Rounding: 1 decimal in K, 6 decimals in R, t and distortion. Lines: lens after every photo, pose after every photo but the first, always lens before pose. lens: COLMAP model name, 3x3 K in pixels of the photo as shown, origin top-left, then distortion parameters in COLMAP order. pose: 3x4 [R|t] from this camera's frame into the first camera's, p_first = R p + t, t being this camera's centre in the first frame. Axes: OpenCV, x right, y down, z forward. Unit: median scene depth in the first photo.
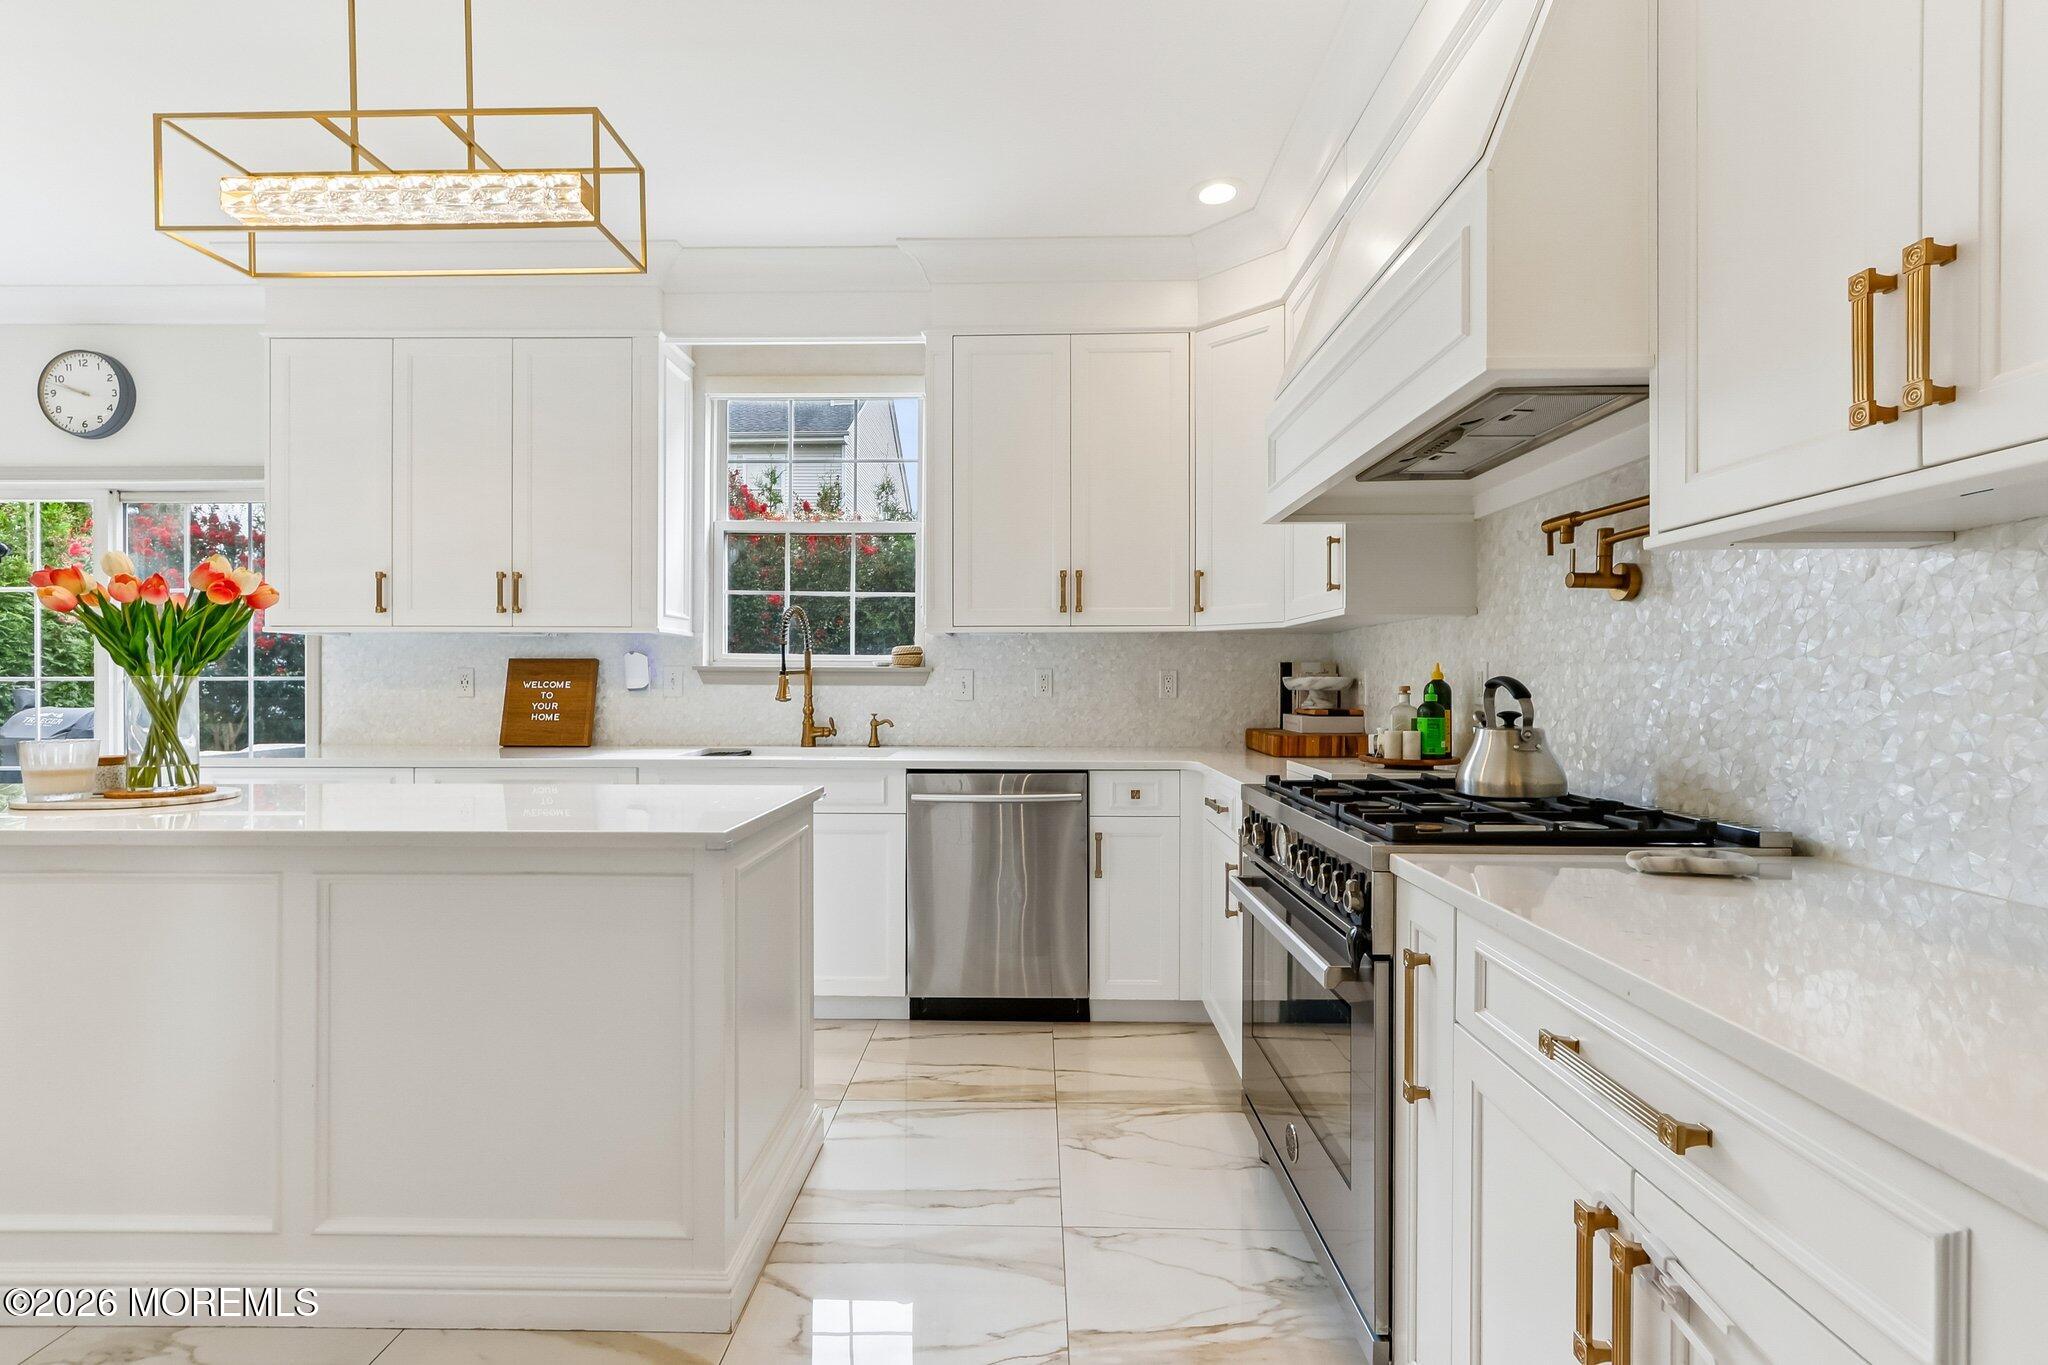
lens RADIAL K [[948.4, 0, 1019.2], [0, 948.4, 687.5], [0, 0, 1]] dist [-0.002640, 0.003734]
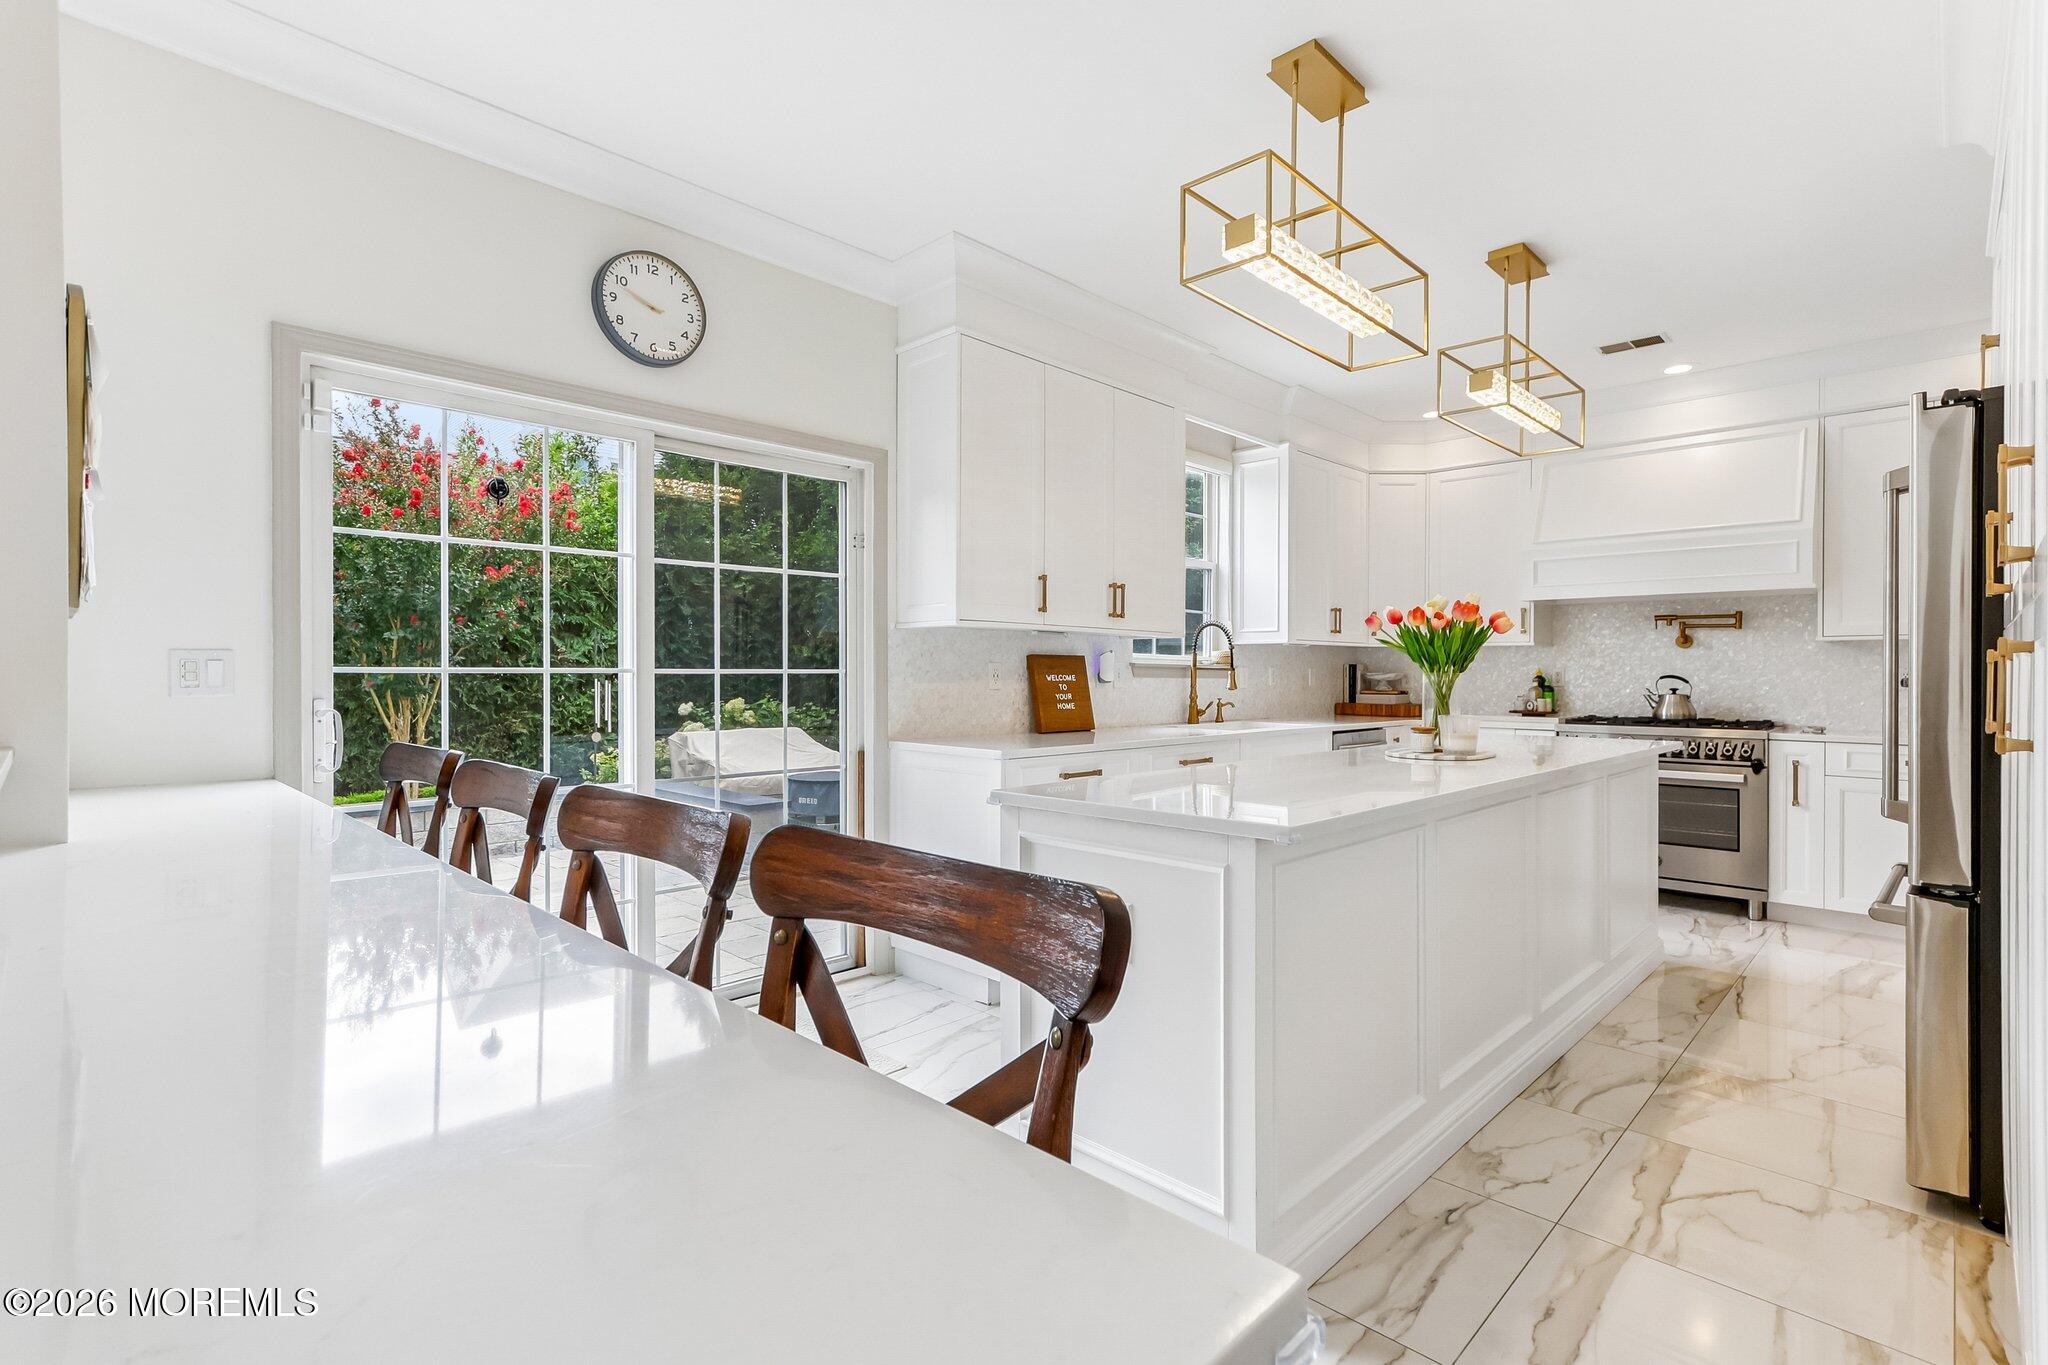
lens RADIAL K [[948.4, 0, 1019.0], [0, 948.4, 672.1], [0, 0, 1]] dist [-0.002640, 0.003734]
pose [[0.691477, 0.003377, 0.722390, -1.358279], [0.002677, 0.999970, -0.007236, -0.001848], [-0.722393, 0.006937, 0.691448, 0.243168]]
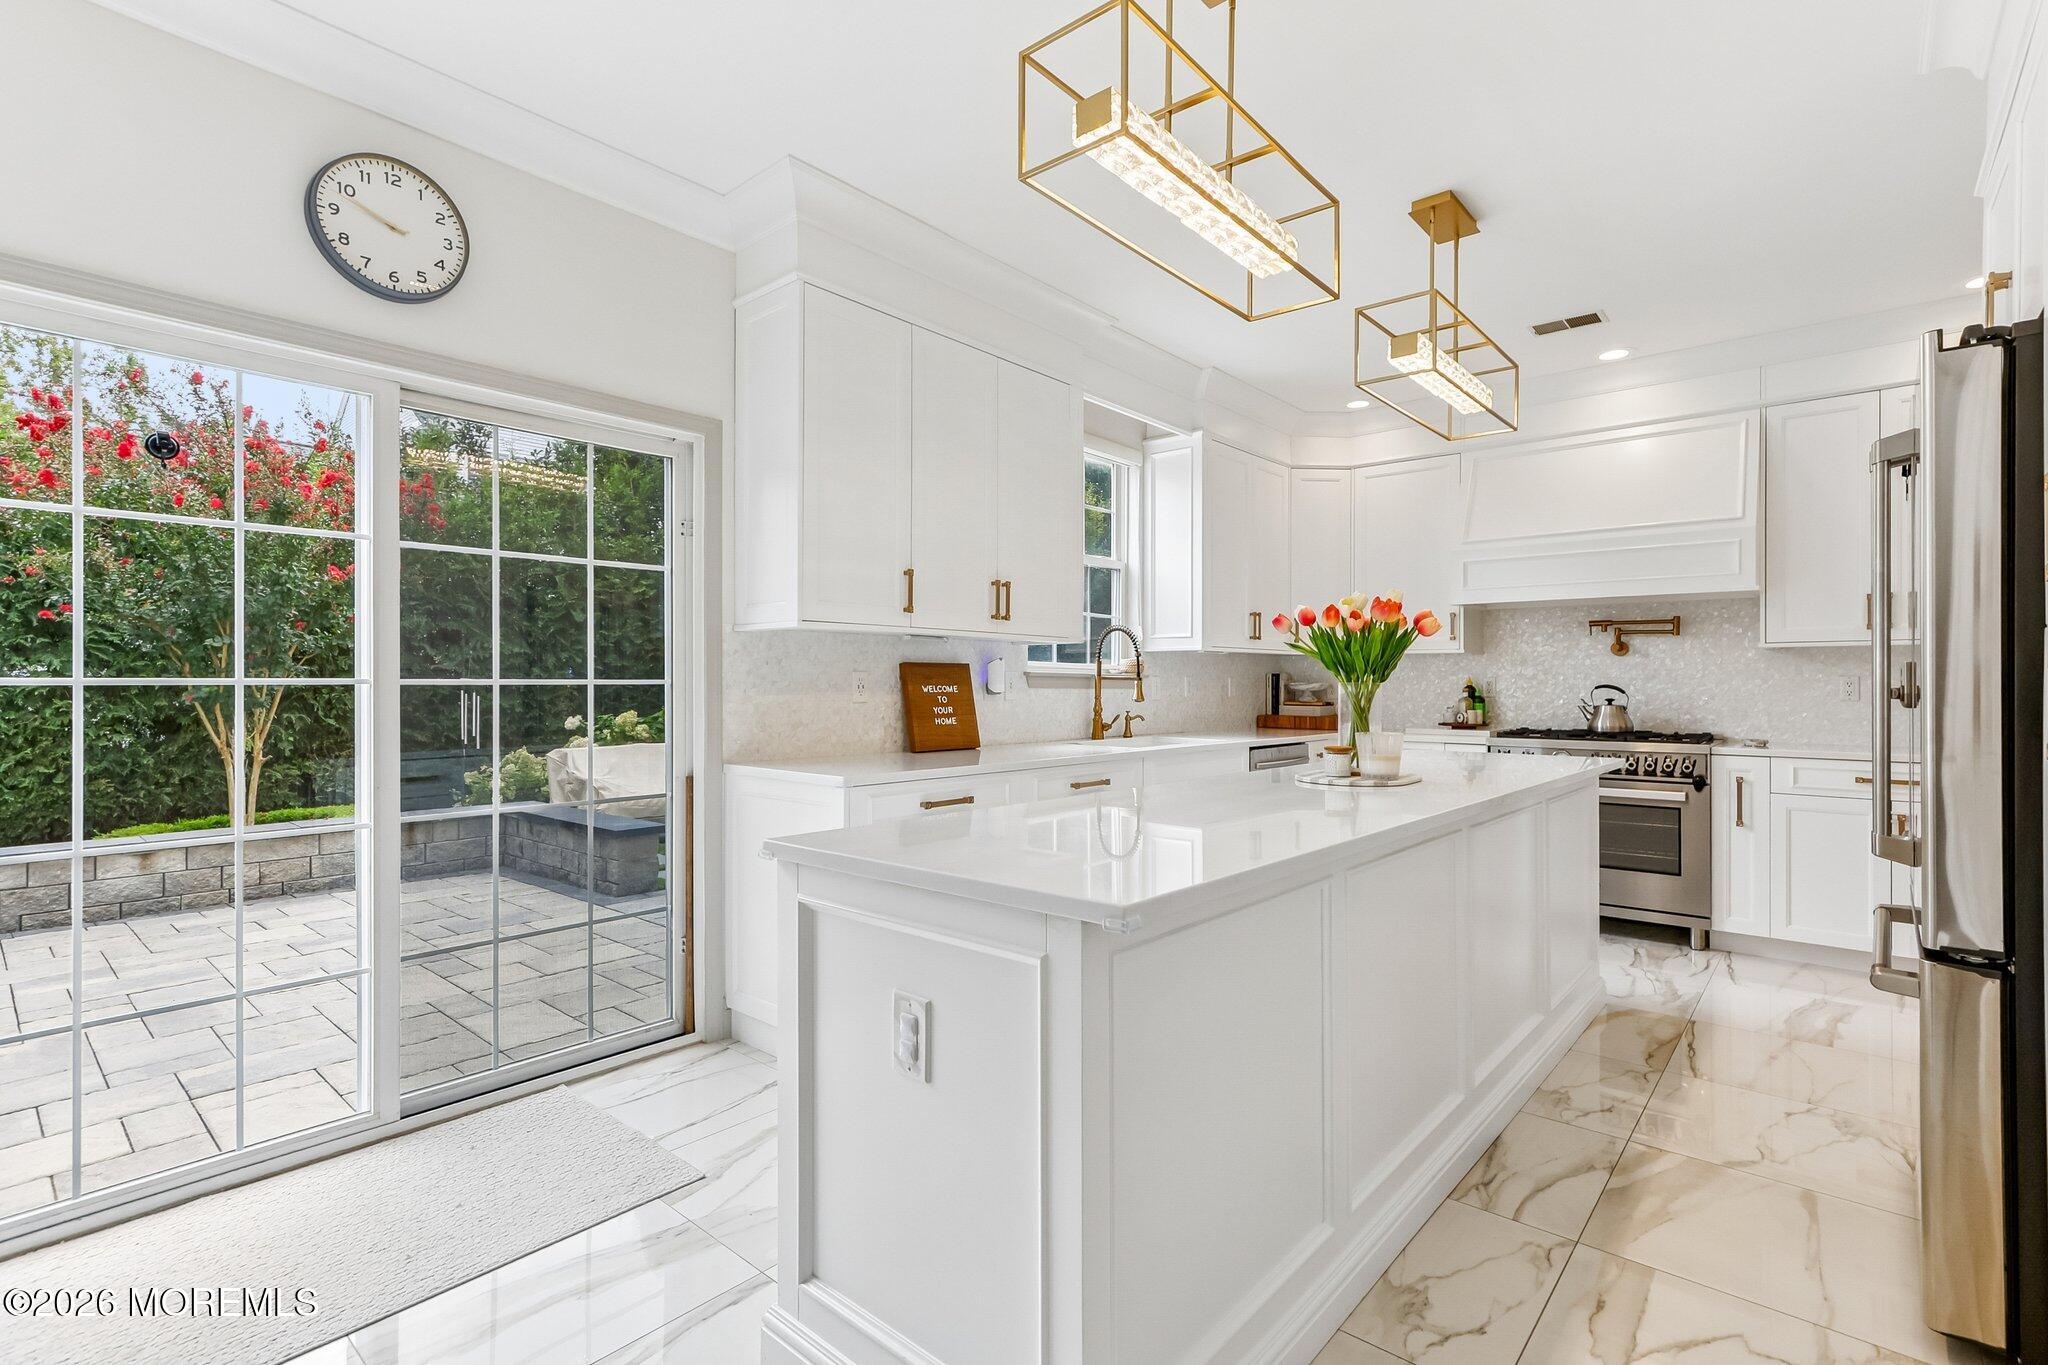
lens RADIAL K [[948.4, 0, 1016.4], [0, 948.4, 678.8], [0, 0, 1]] dist [-0.002640, 0.003734]
pose [[0.648991, 0.005390, 0.760777, -1.208015], [0.004506, 0.999930, -0.010928, -0.002400], [-0.760783, 0.010520, 0.648921, 0.285189]]
